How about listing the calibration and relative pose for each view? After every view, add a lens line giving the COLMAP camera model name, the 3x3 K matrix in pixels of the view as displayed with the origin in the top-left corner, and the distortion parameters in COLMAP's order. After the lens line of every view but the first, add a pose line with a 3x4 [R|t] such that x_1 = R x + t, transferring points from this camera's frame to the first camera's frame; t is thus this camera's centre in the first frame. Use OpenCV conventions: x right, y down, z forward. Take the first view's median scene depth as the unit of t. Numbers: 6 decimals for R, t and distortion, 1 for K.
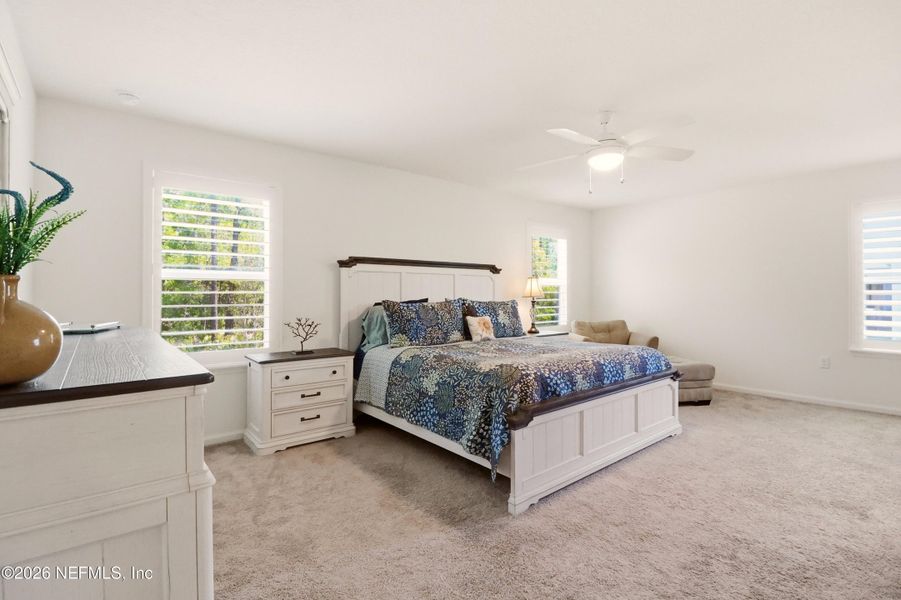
lens RADIAL K [[427.5, 0, 456.3], [0, 427.5, 294.9], [0, 0, 1]] dist [-0.001483, -0.000184]
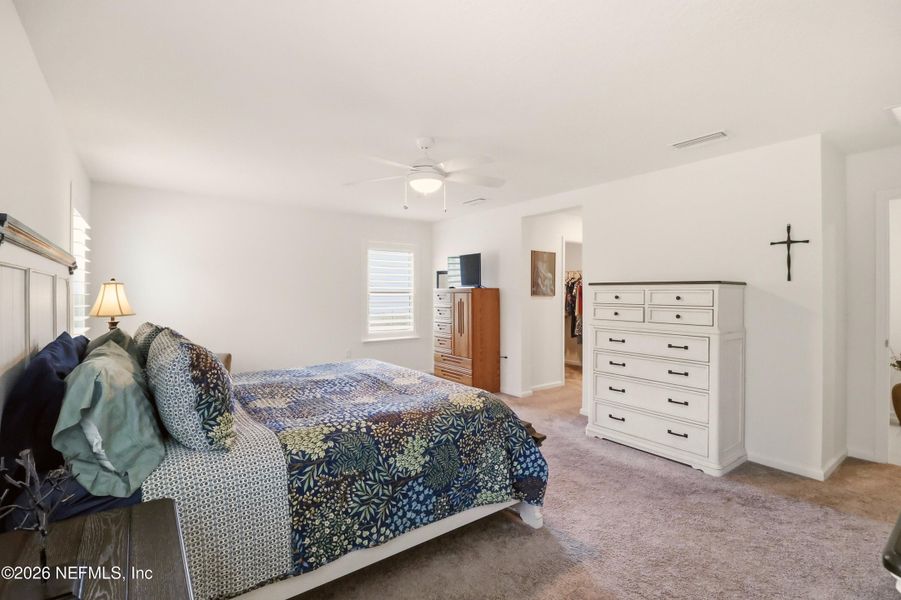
lens RADIAL K [[427.5, 0, 456.3], [0, 427.5, 294.9], [0, 0, 1]] dist [-0.001483, -0.000184]
pose [[0.049963, -0.004410, 0.998741, -0.708366], [0.006542, 0.999970, 0.004088, -0.045783], [-0.998730, 0.006330, 0.049990, 0.890901]]
